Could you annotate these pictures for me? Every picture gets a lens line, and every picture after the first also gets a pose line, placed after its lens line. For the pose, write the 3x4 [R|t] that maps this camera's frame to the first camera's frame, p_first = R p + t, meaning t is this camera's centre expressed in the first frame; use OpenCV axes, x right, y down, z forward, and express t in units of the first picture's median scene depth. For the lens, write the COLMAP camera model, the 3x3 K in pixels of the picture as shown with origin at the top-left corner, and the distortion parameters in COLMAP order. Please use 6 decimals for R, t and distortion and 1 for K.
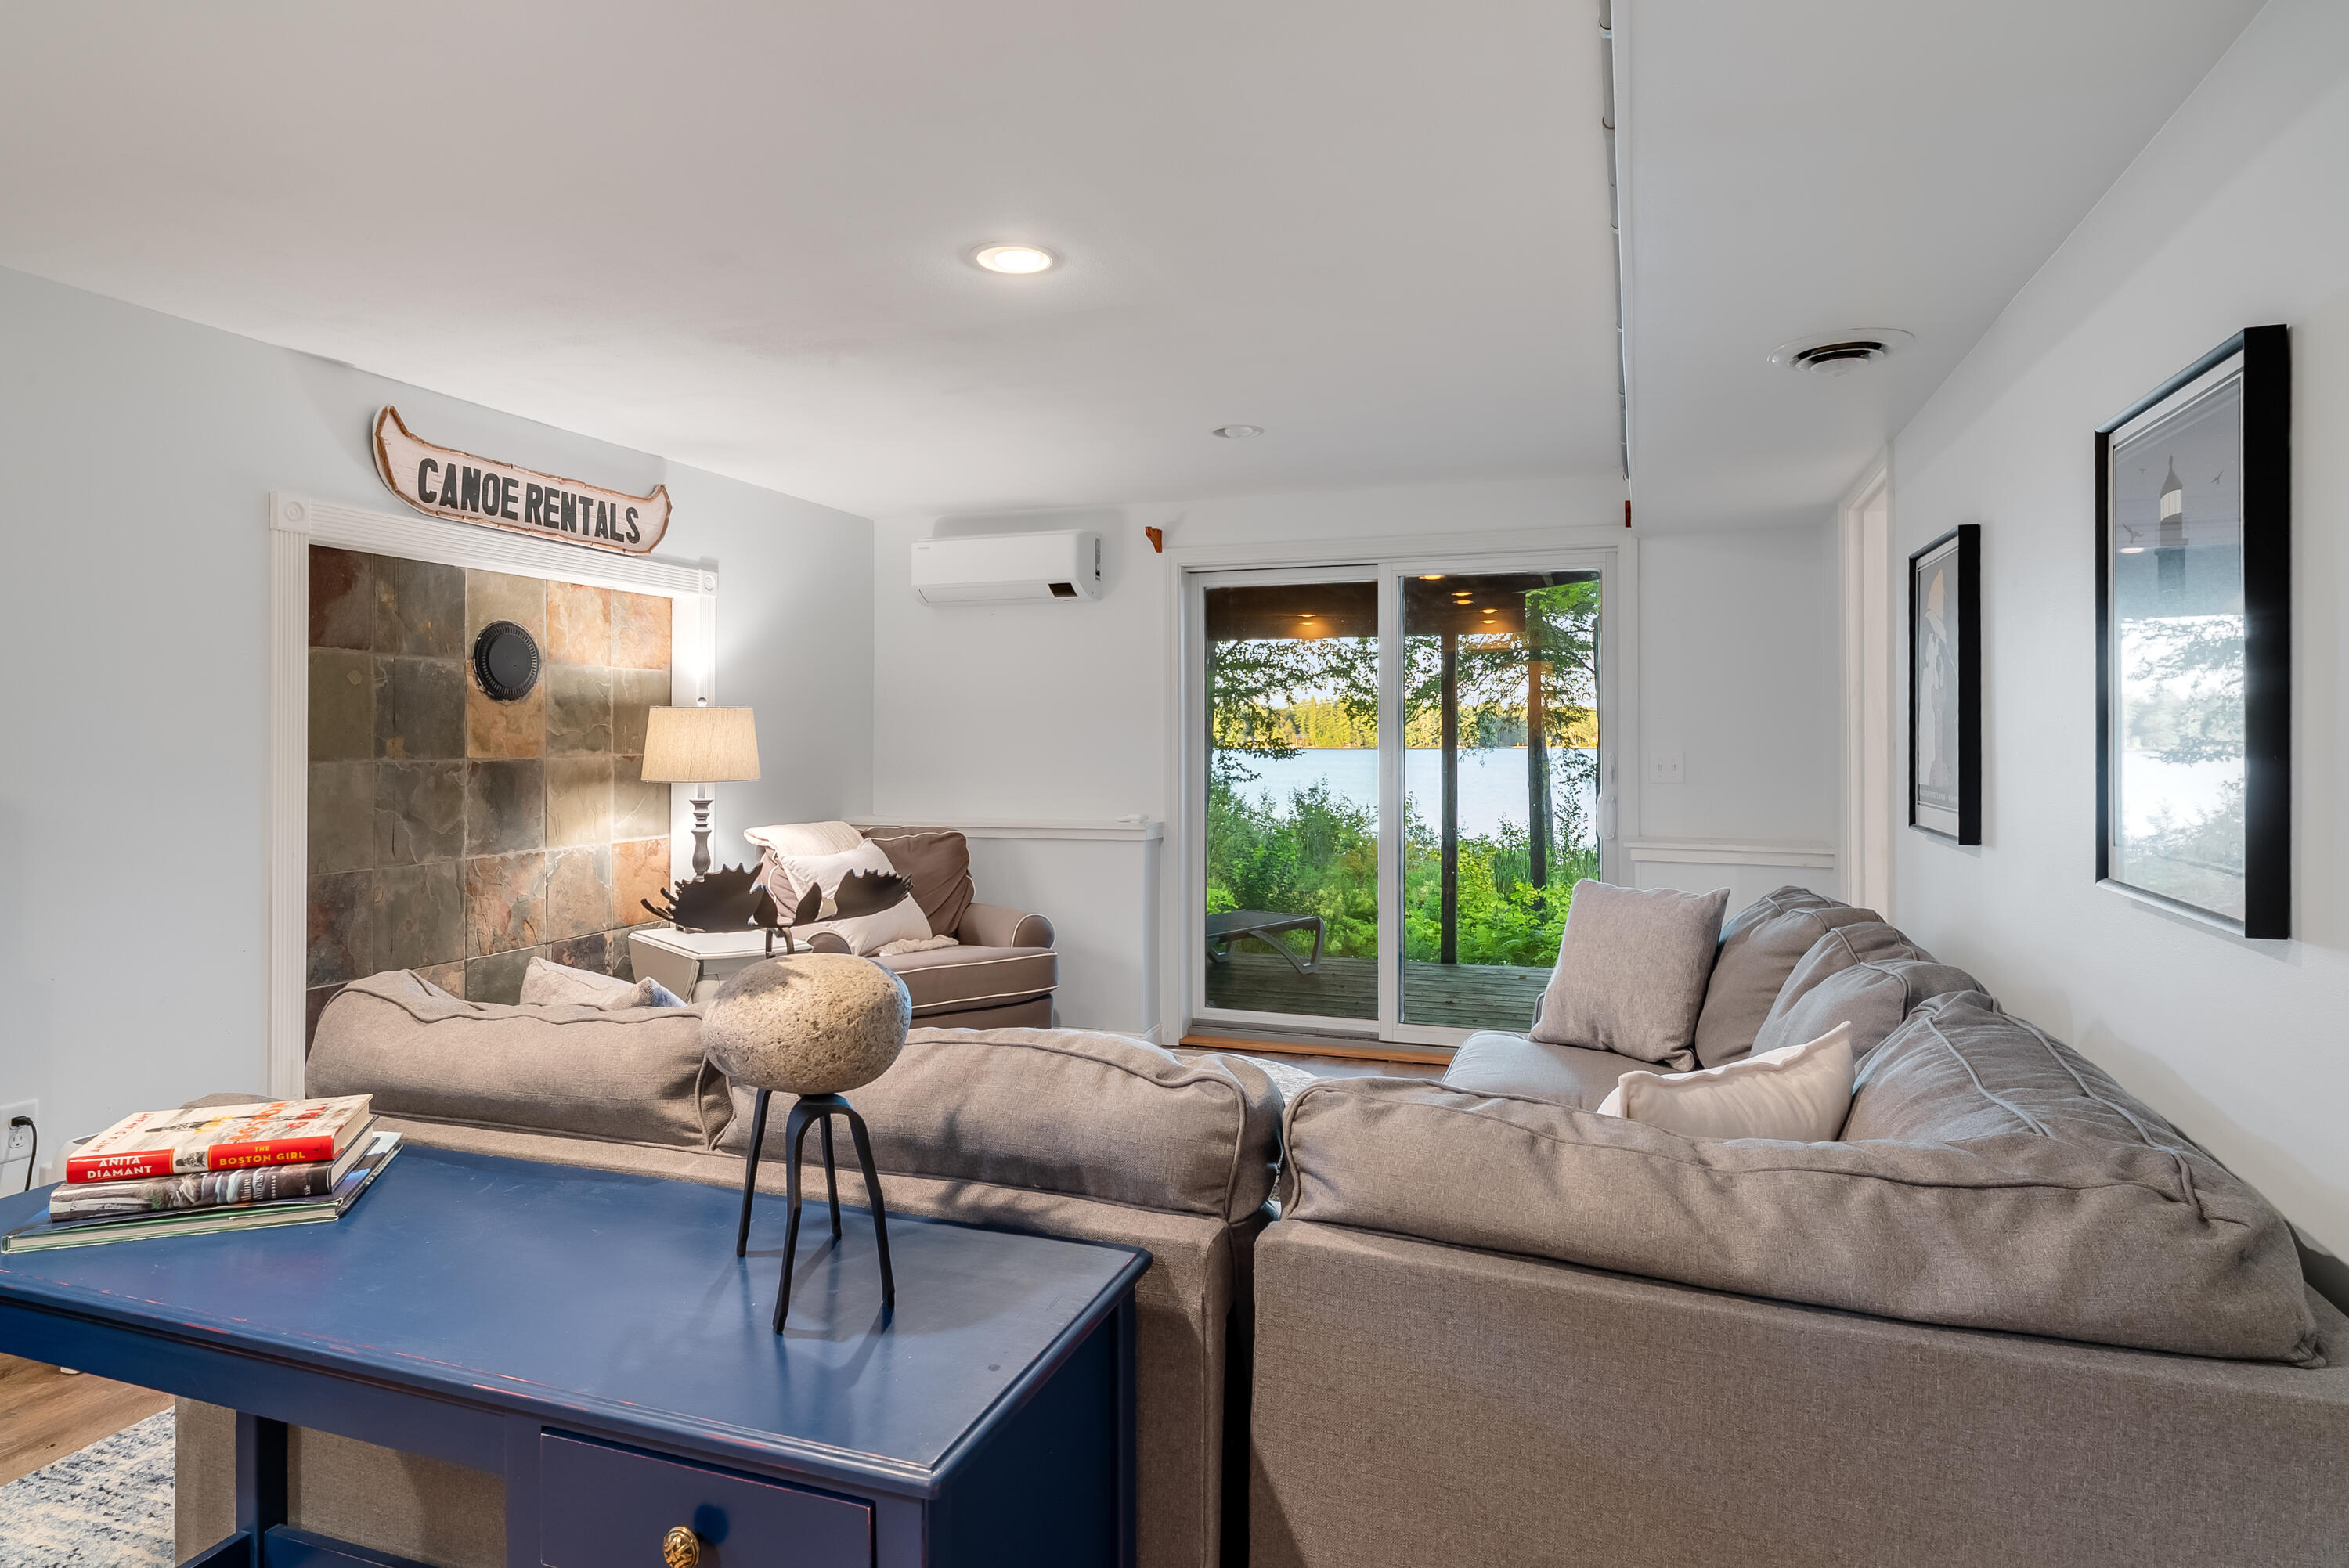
lens RADIAL K [[1290.2, 0, 1153.3], [0, 1290.2, 738.2], [0, 0, 1]] dist [-0.000644, 0.000622]
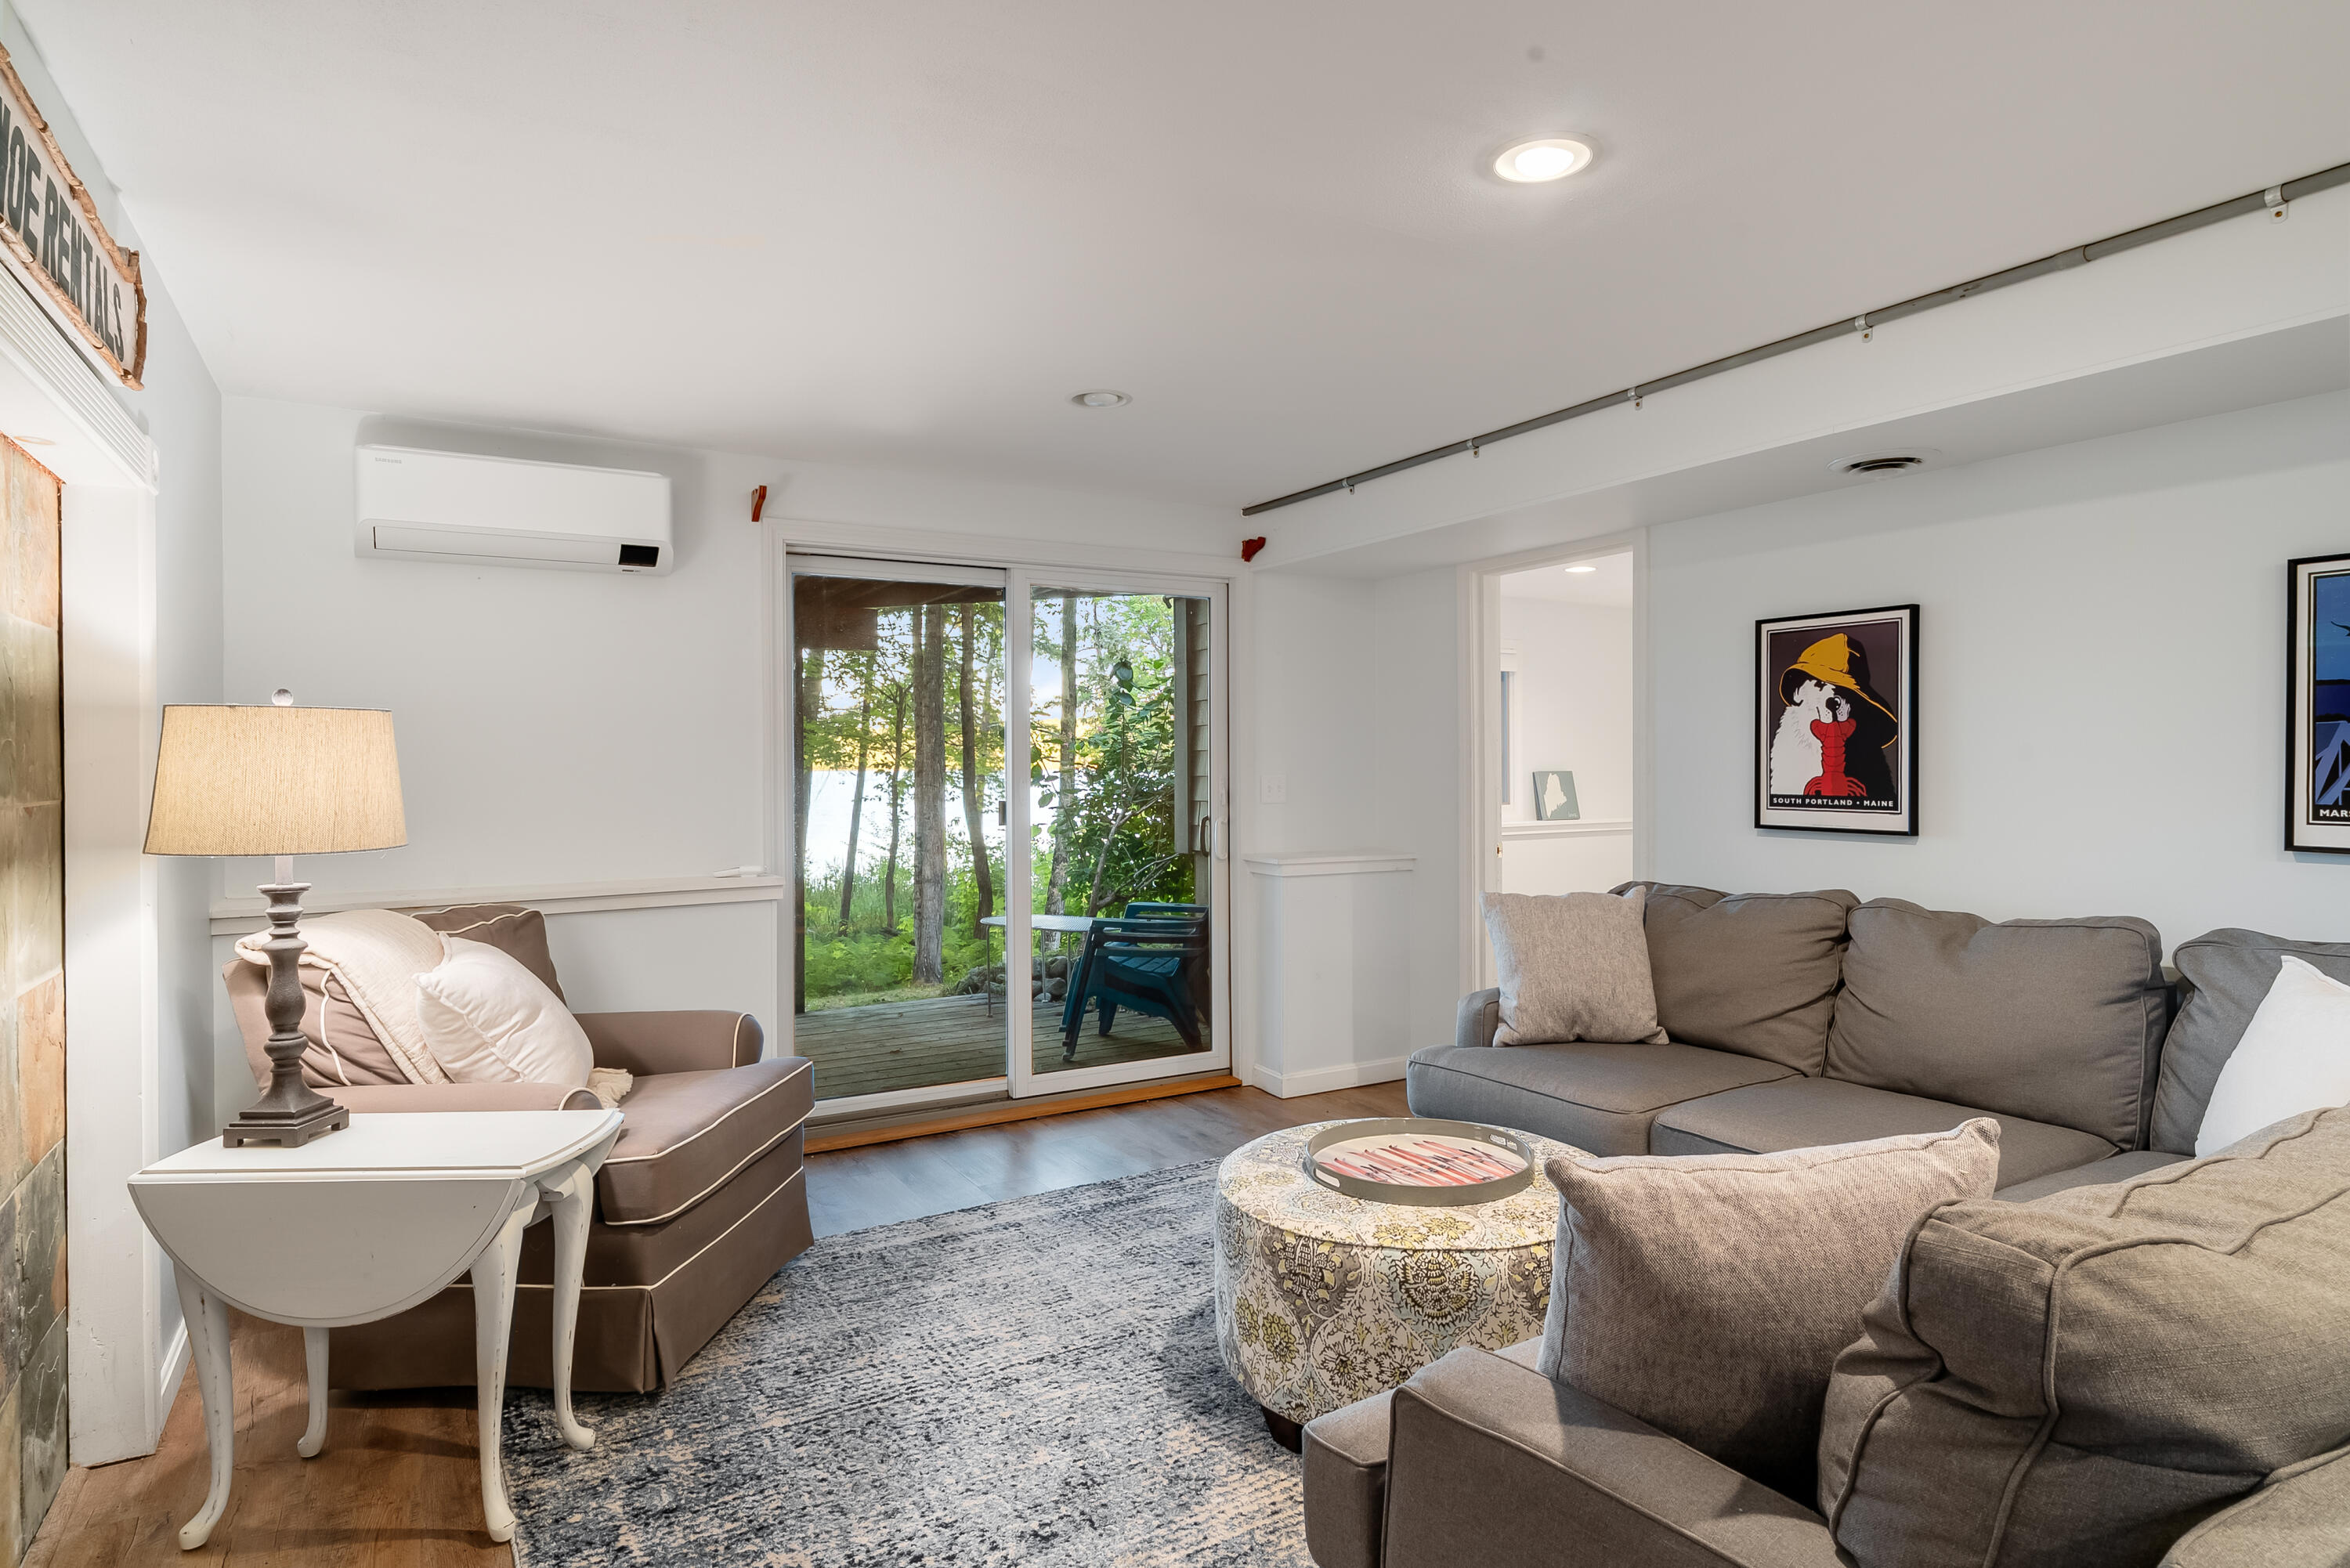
lens RADIAL K [[1290.8, 0, 1170.9], [0, 1290.8, 759.6], [0, 0, 1]] dist [-0.000644, 0.000622]
pose [[0.636145, -0.001985, 0.771567, -0.523077], [0.004071, 0.999991, -0.000784, -0.001545], [-0.771559, 0.003640, 0.636148, 0.396136]]
